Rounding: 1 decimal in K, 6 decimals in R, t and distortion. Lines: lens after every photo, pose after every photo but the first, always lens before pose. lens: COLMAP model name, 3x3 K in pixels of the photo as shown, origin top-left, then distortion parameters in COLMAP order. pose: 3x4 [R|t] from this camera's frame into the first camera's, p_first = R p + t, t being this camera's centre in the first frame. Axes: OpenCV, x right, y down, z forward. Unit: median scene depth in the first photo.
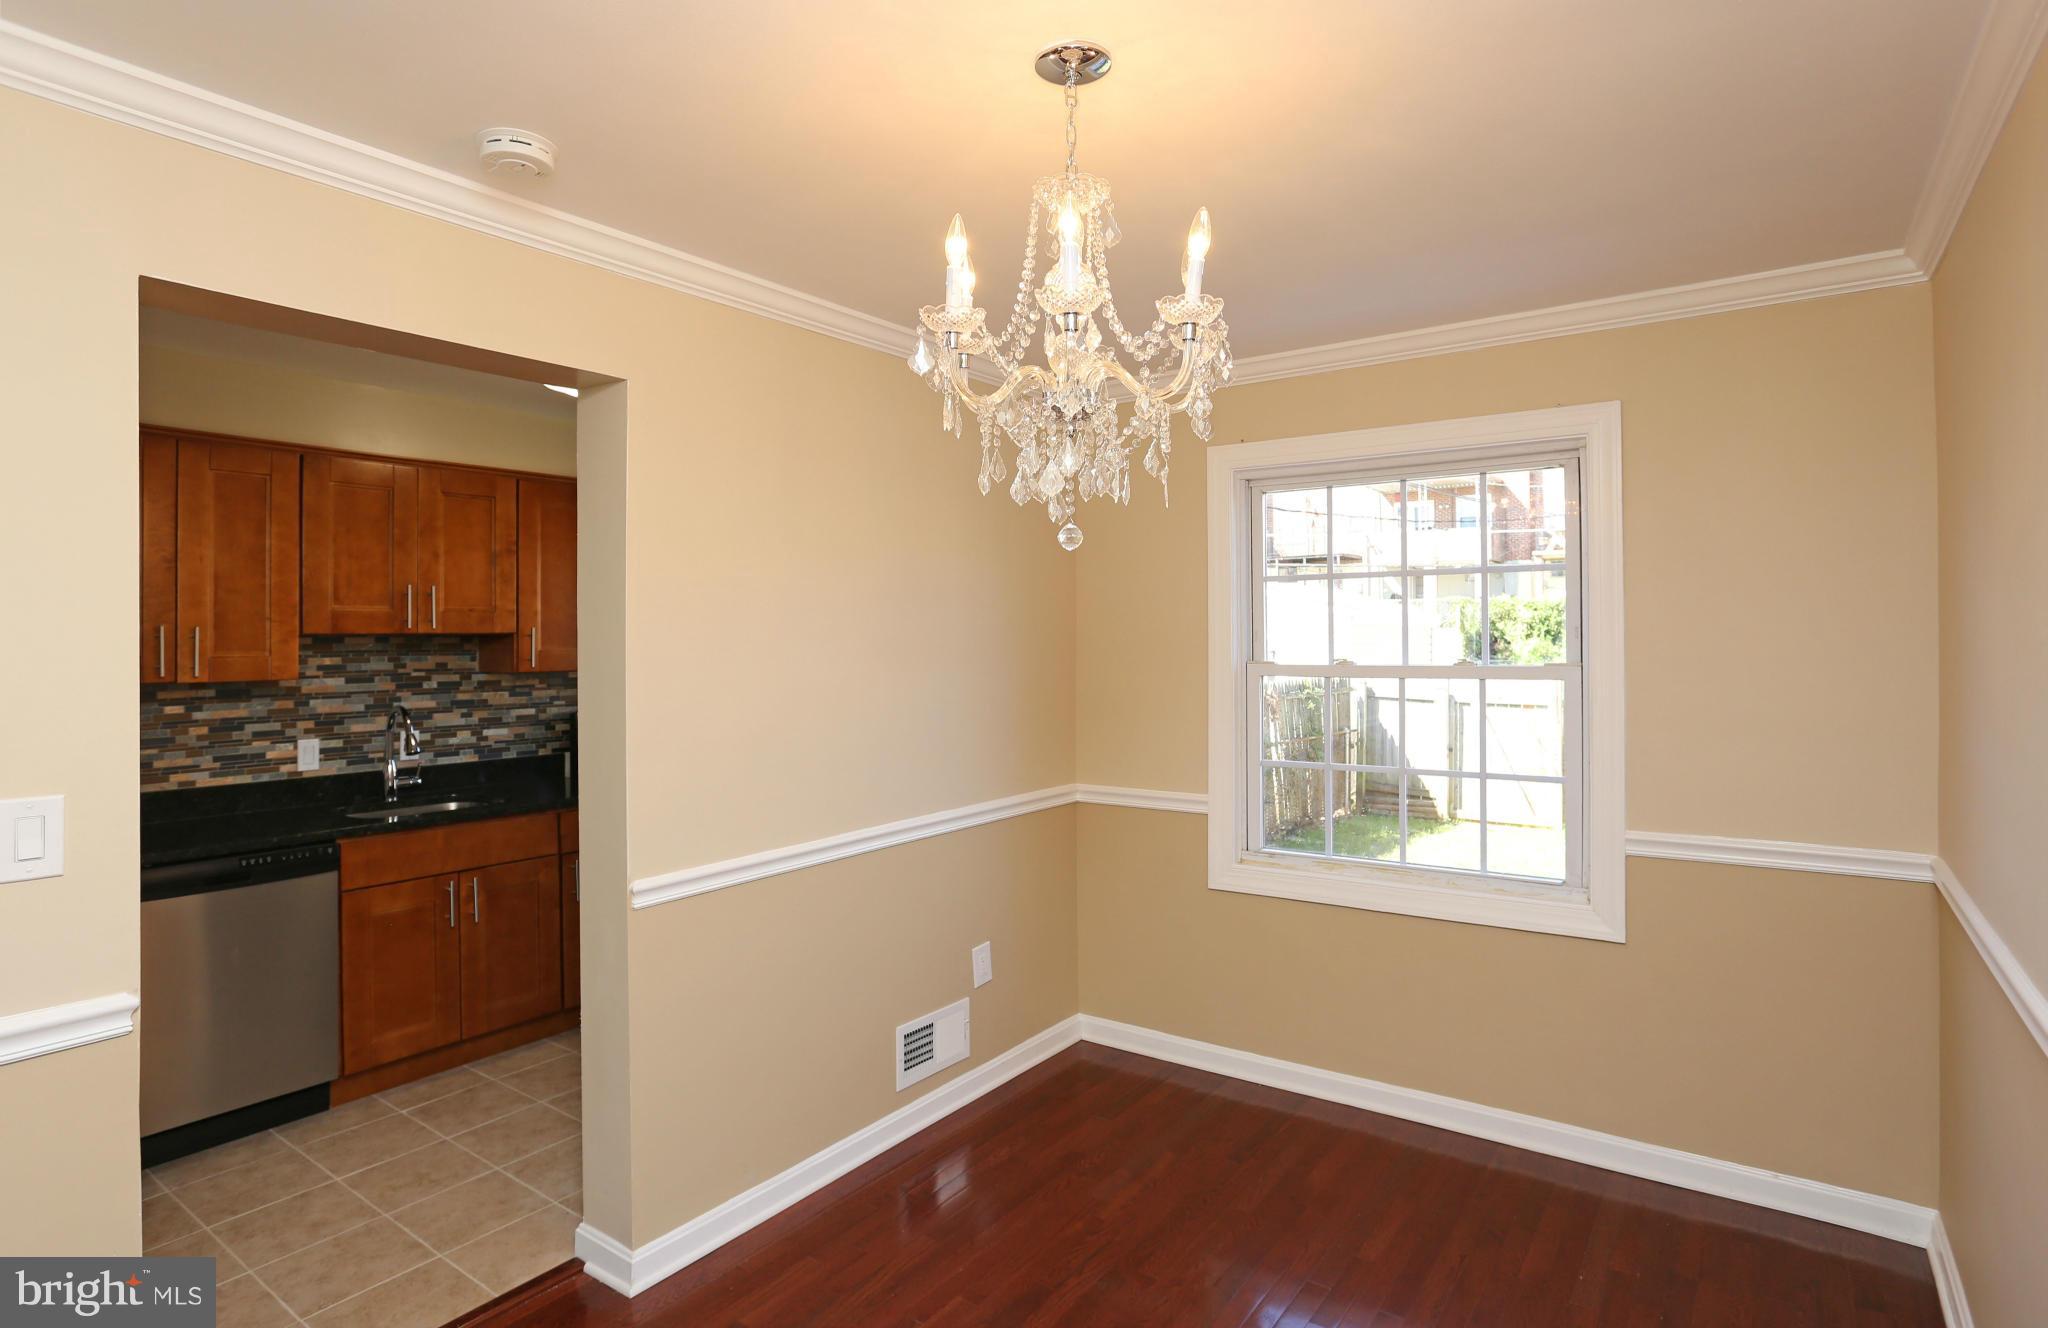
lens RADIAL K [[1055.4, 0, 1020.9], [0, 1055.4, 633.4], [0, 0, 1]] dist [-0.062413, 0.033641]
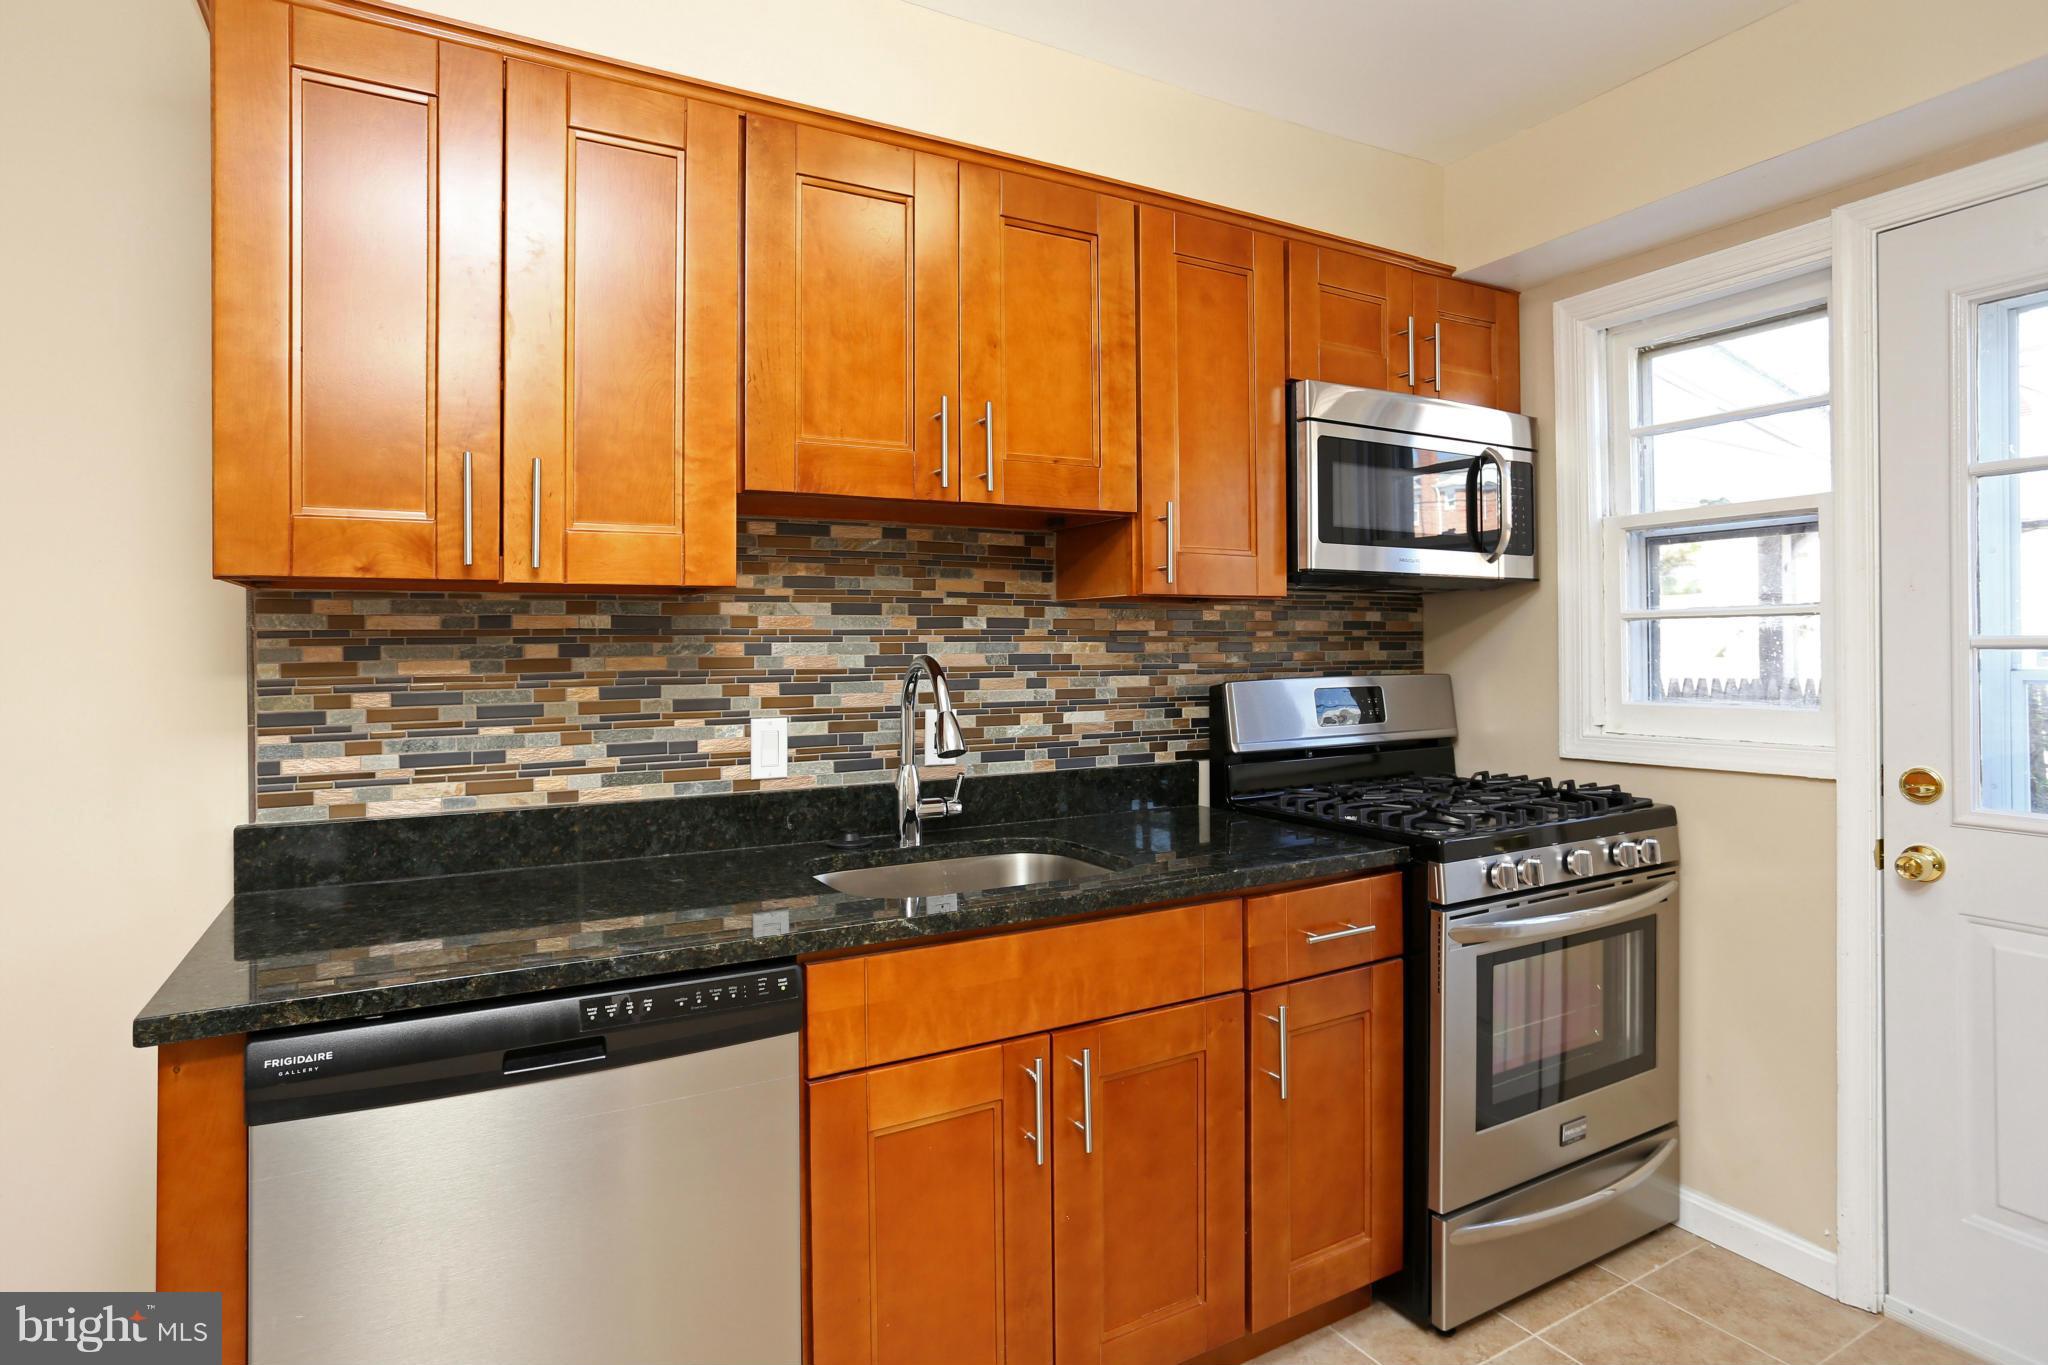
lens RADIAL K [[1076.3, 0, 1023.7], [0, 1076.3, 644.1], [0, 0, 1]] dist [-0.053625, 0.000030]
pose [[0.907145, -0.003292, -0.420805, -0.334564], [0.004678, 0.999987, 0.002262, 0.062086], [0.420792, -0.004021, 0.907148, 0.543384]]
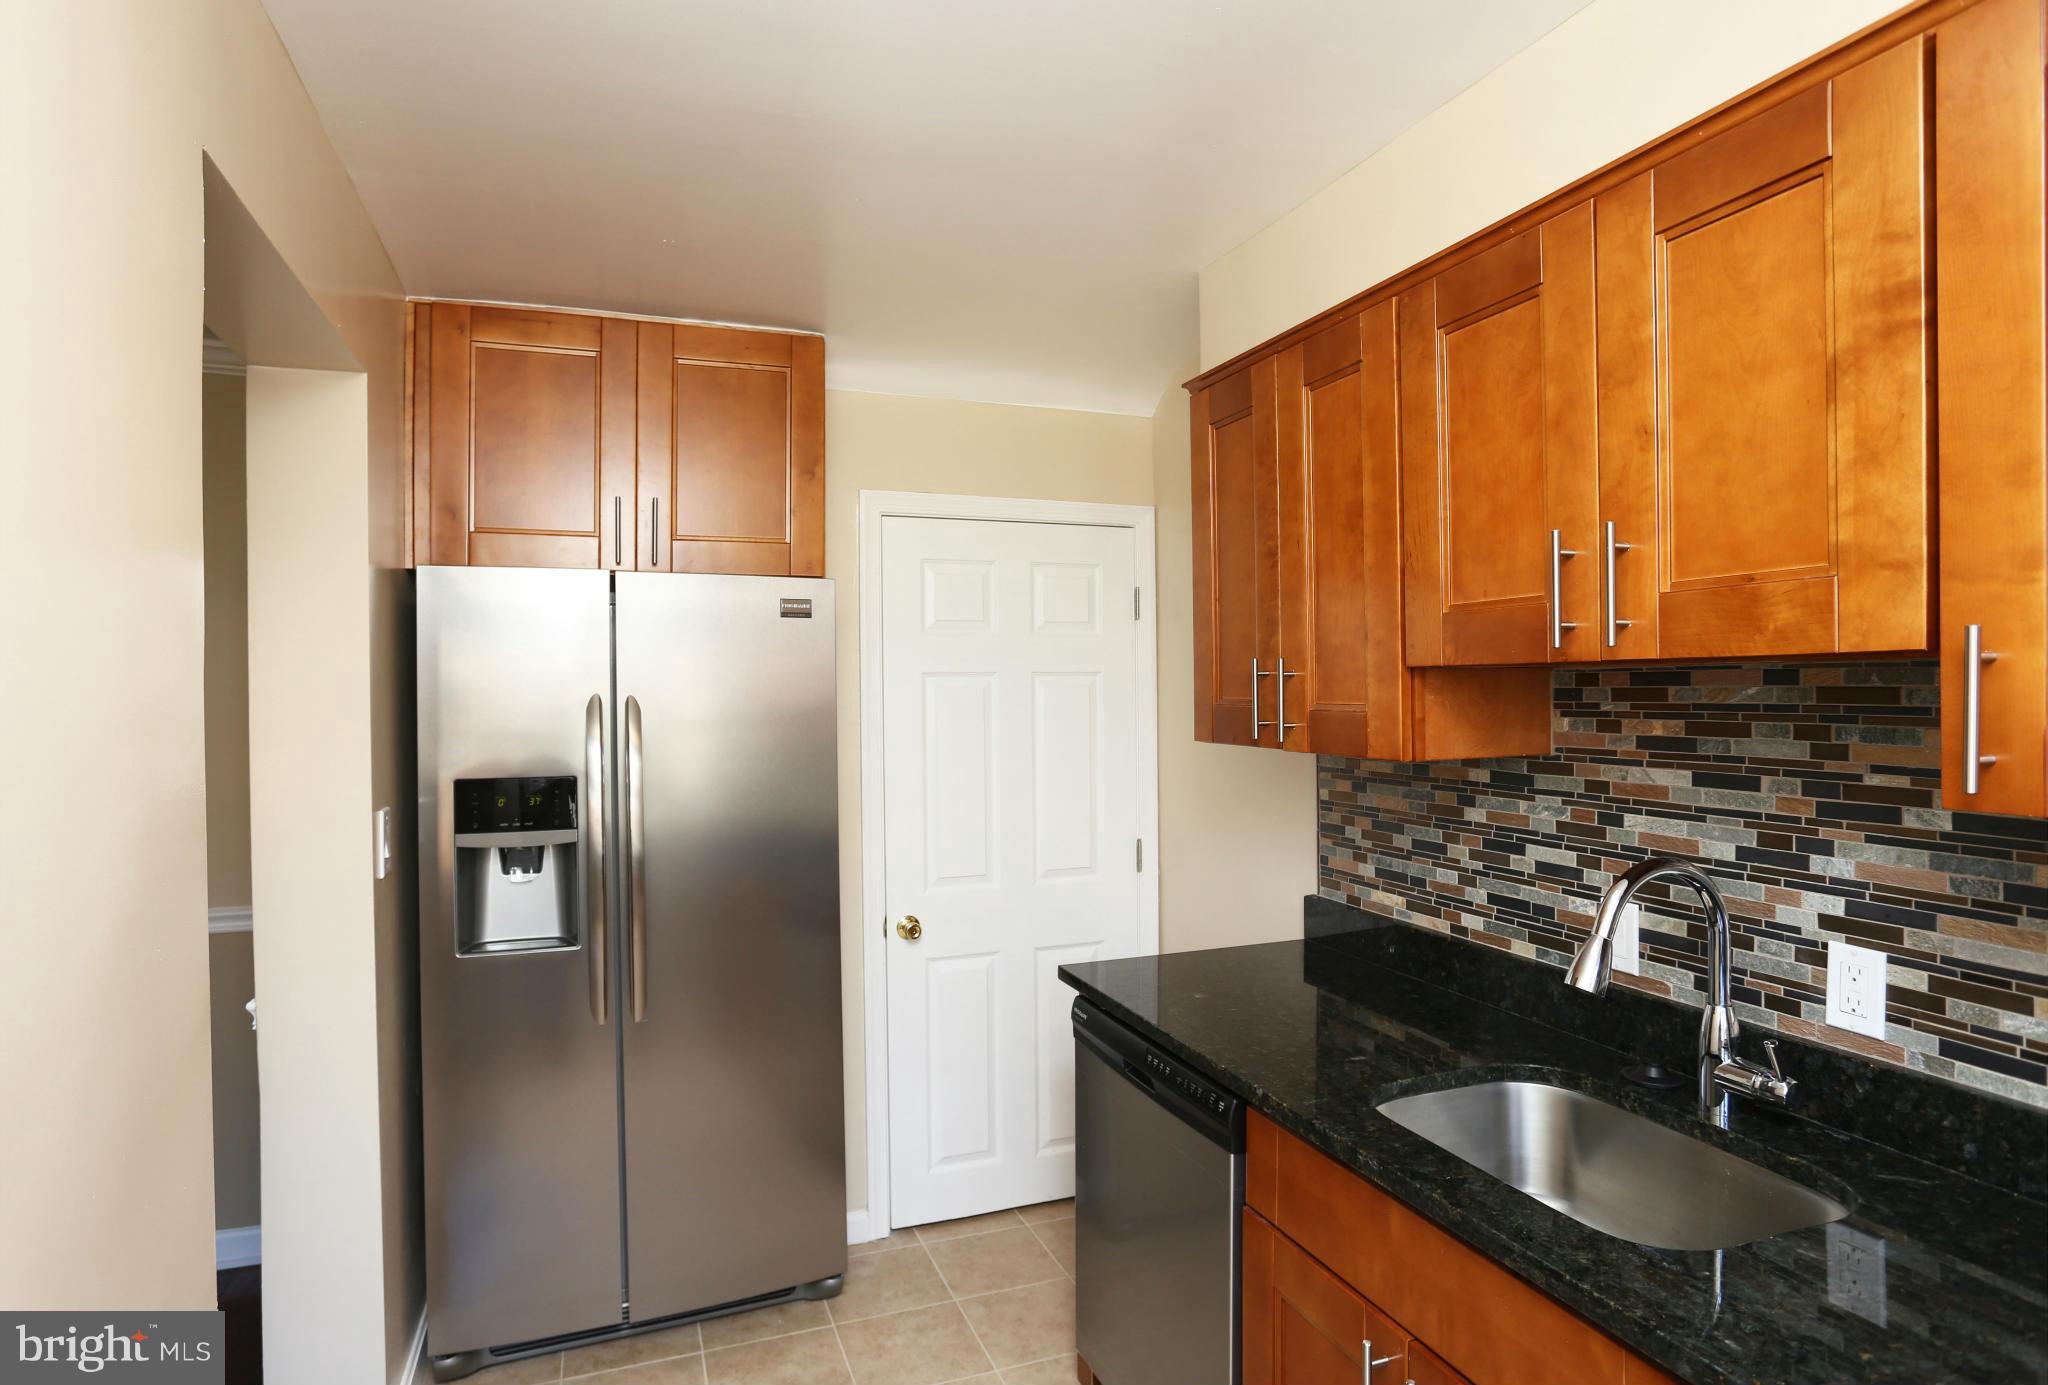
lens RADIAL K [[1083.1, 0, 1024.0], [0, 1083.1, 692.5], [0, 0, 1]] dist [0.002581, 0.000987]
pose [[-0.550528, 0.016367, -0.834656, -0.153072], [0.017772, 0.999811, 0.007883, 0.003952], [0.834627, -0.010493, -0.550715, 1.003897]]
